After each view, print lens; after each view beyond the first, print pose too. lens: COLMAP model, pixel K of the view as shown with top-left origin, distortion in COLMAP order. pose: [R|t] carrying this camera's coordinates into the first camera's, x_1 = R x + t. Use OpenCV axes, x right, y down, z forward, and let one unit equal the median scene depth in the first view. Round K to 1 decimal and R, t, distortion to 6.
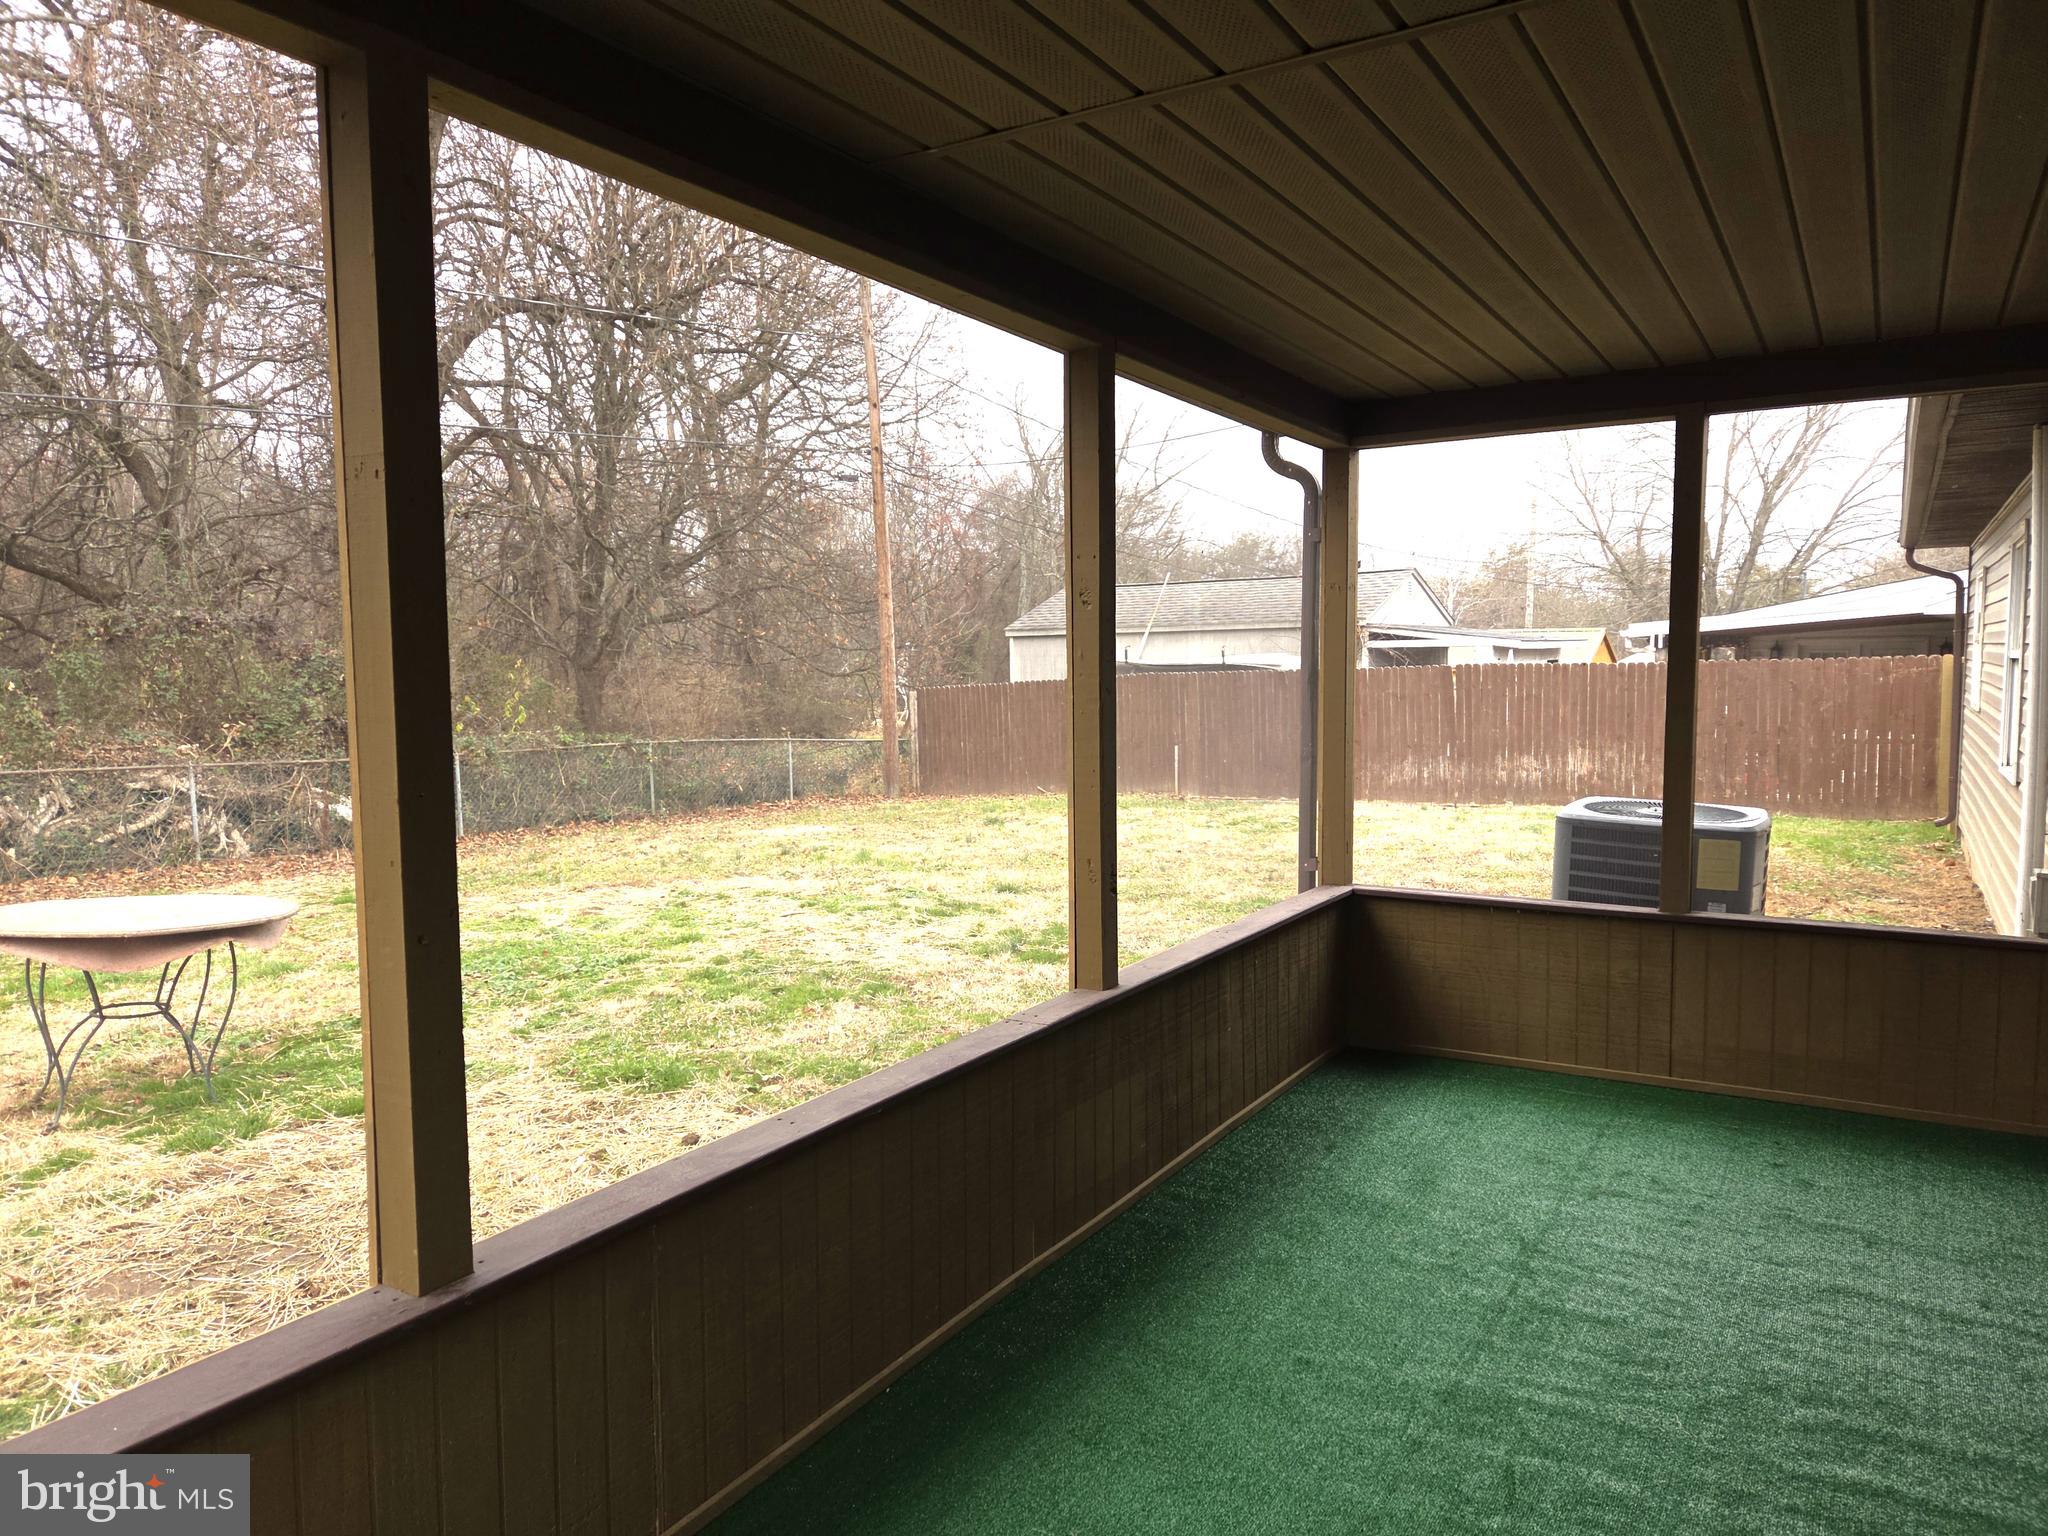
lens RADIAL K [[1365.4, 0, 1049.5], [0, 1365.4, 761.5], [0, 0, 1]] dist [0.079172, -0.065412]
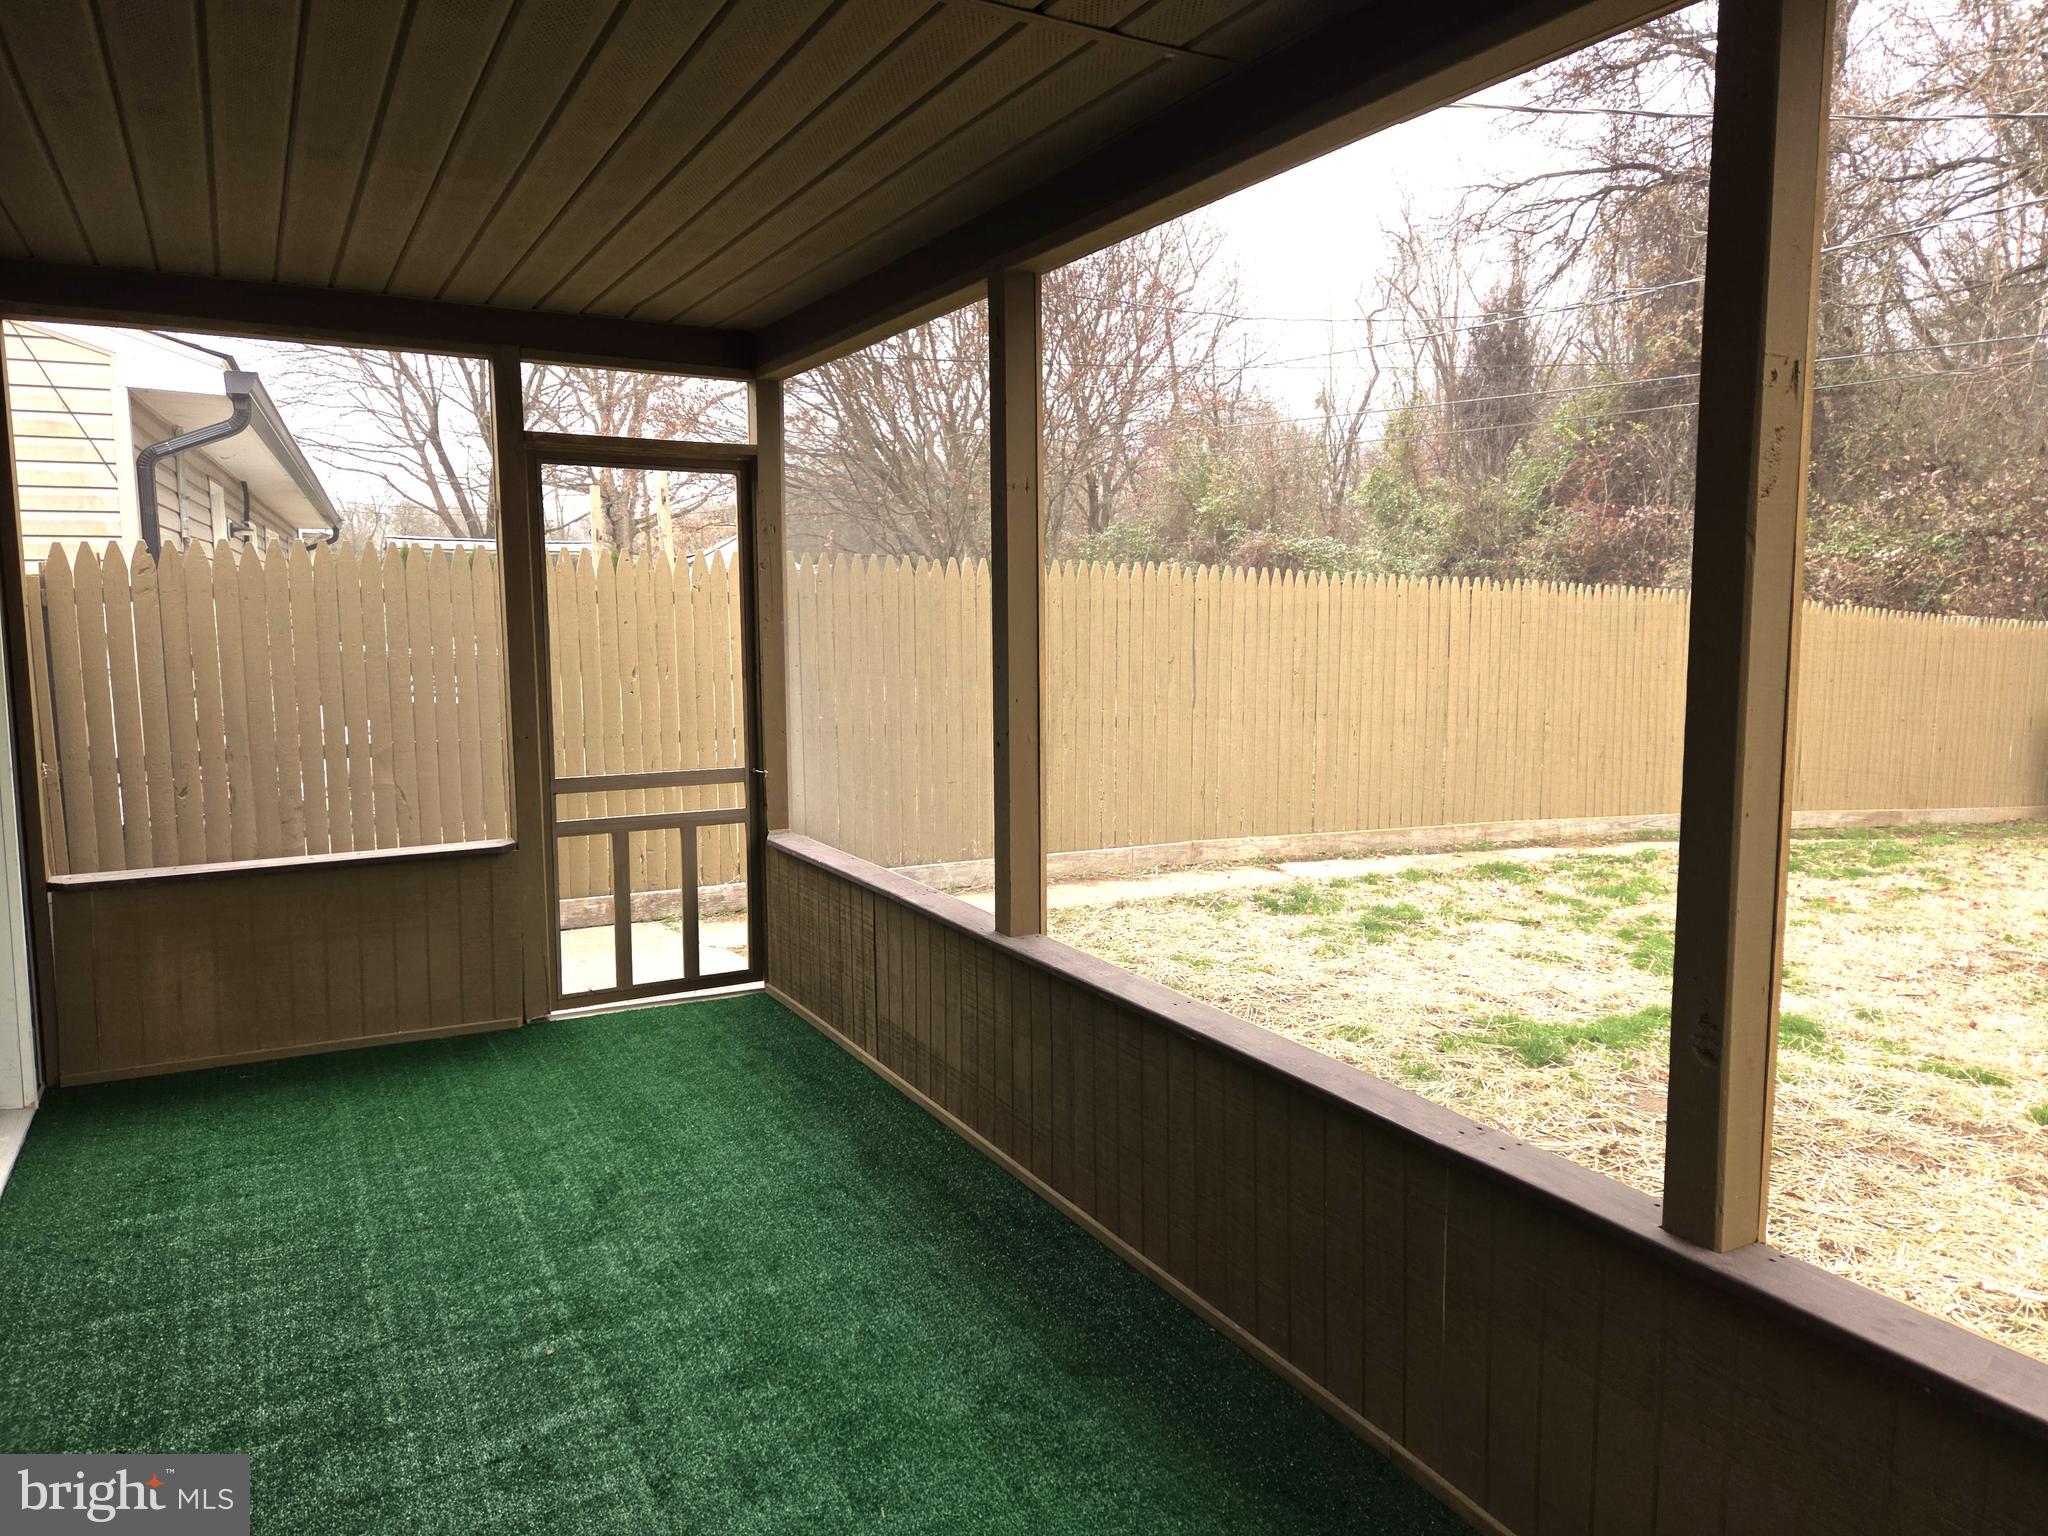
lens RADIAL K [[1365.4, 0, 1049.5], [0, 1365.4, 761.5], [0, 0, 1]] dist [0.079172, -0.065412]
pose [[-0.501728, 0.104411, -0.858701, 0.746380], [-0.052399, 0.987197, 0.150652, -0.093243], [0.863437, 0.120581, -0.489833, 1.311656]]
